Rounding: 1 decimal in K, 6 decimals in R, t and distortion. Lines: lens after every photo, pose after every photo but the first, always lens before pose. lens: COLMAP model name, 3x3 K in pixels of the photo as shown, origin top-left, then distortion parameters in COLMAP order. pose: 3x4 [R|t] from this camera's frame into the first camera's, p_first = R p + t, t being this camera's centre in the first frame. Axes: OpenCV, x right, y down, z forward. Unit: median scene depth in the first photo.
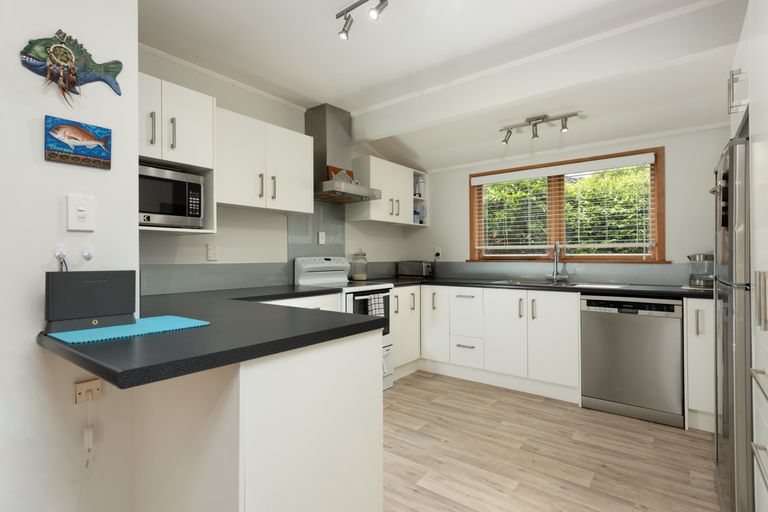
lens RADIAL K [[389.6, 0, 382.0], [0, 389.6, 255.8], [0, 0, 1]] dist [0.023185, 0.000513]
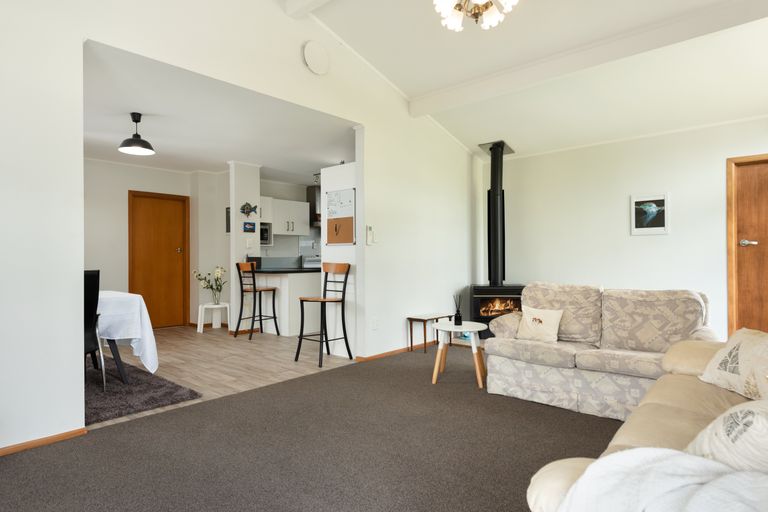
lens RADIAL K [[458.6, 0, 385.8], [0, 458.6, 257.1], [0, 0, 1]] dist [0.002681, 0.000246]
pose [[0.998231, -0.000824, -0.059442, 0.902292], [0.000932, 0.999998, 0.001789, 0.028983], [0.059440, -0.001841, 0.998230, -3.485079]]
